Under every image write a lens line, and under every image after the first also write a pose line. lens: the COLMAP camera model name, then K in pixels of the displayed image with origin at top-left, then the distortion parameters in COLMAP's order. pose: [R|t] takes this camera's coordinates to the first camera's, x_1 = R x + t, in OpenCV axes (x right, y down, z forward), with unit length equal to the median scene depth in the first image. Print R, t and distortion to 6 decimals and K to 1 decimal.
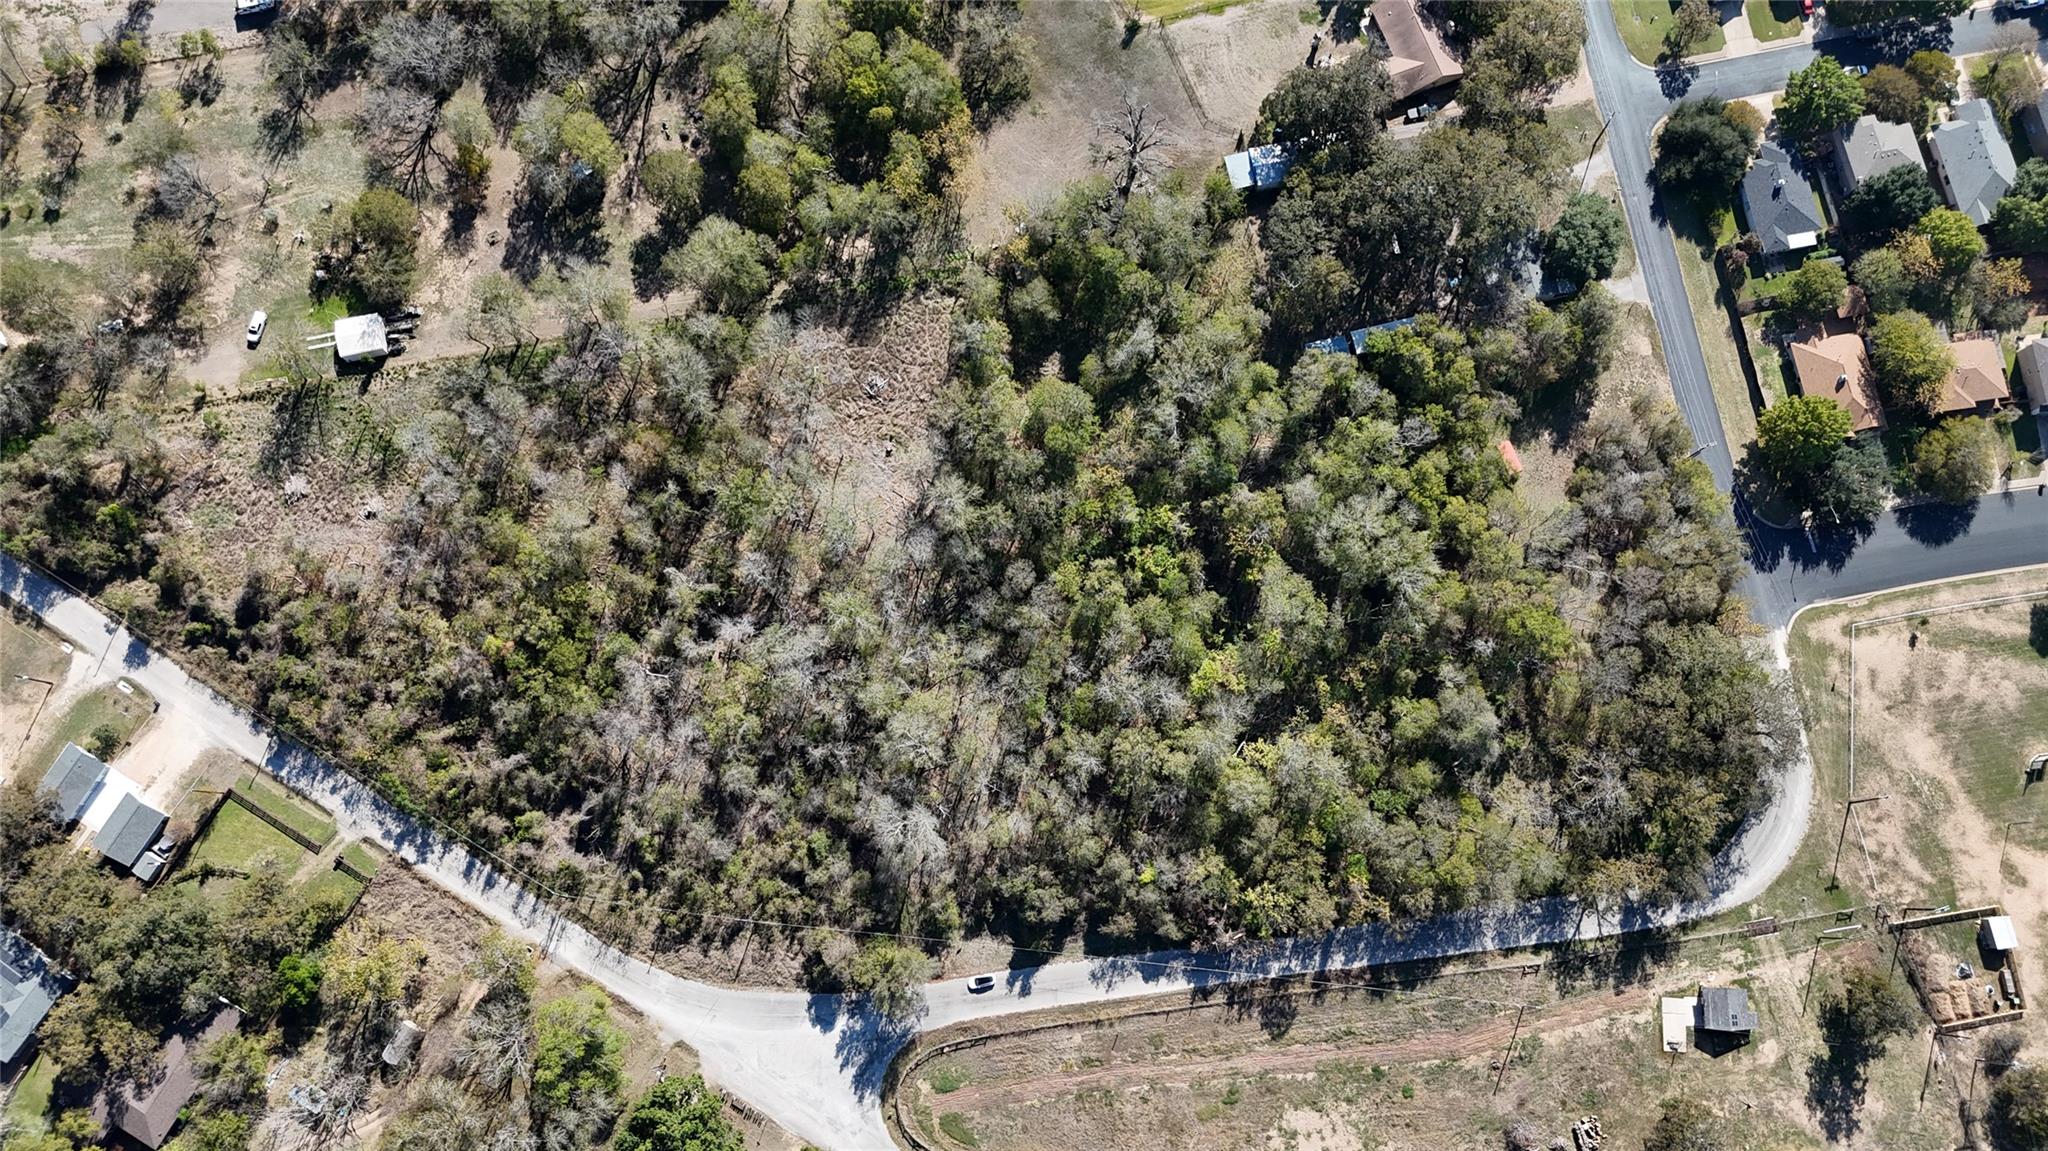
lens RADIAL K [[1505.6, 0, 1030.5], [0, 1505.6, 581.0], [0, 0, 1]] dist [0.077676, -0.082636]
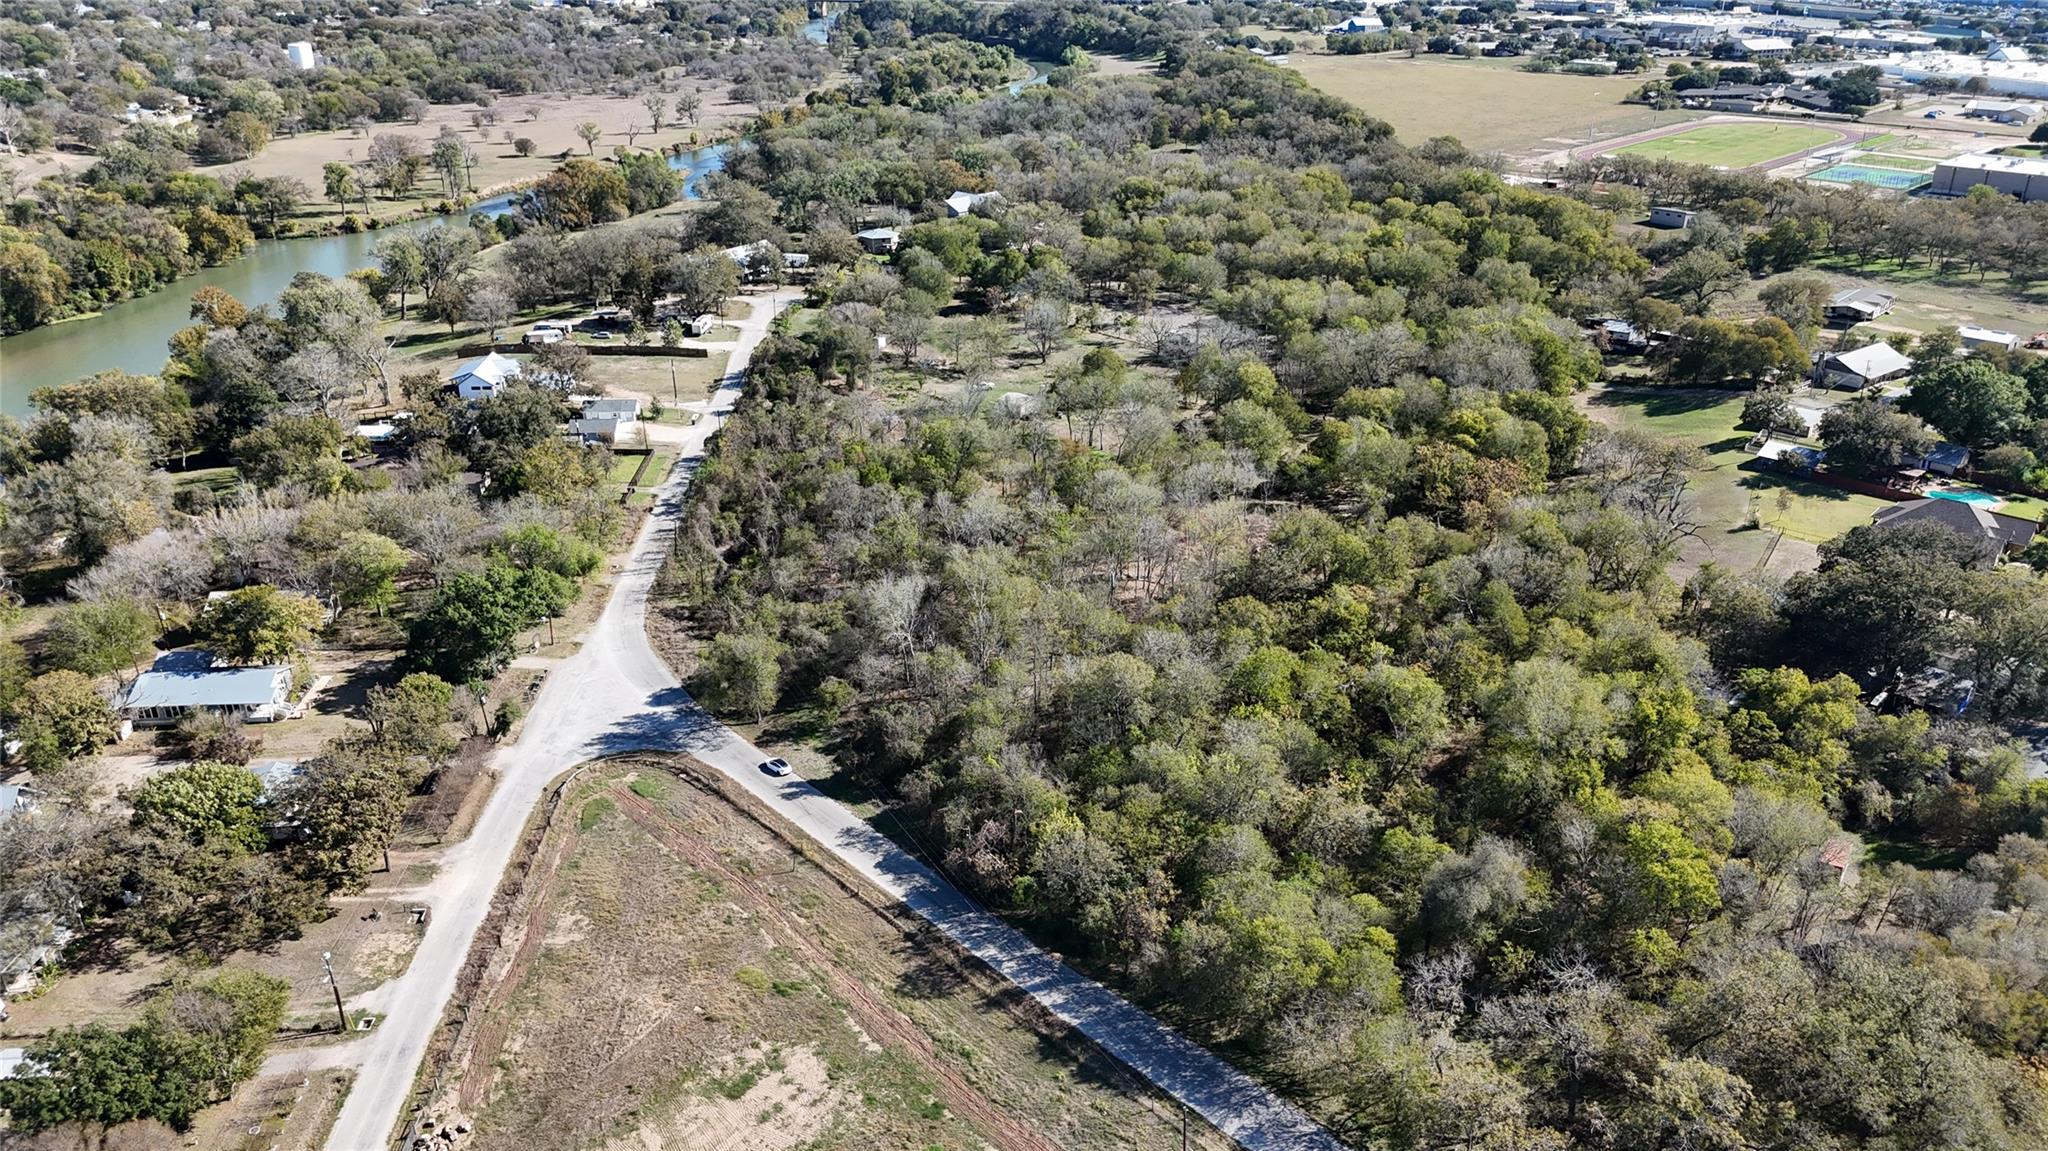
lens RADIAL K [[1505.6, 0, 1022.4], [0, 1505.6, 575.7], [0, 0, 1]] dist [0.077676, -0.082636]
pose [[0.553709, 0.356332, -0.752618, 0.583999], [-0.817818, 0.402875, -0.410933, 0.432451], [0.156782, 0.843042, 0.514490, 0.512412]]
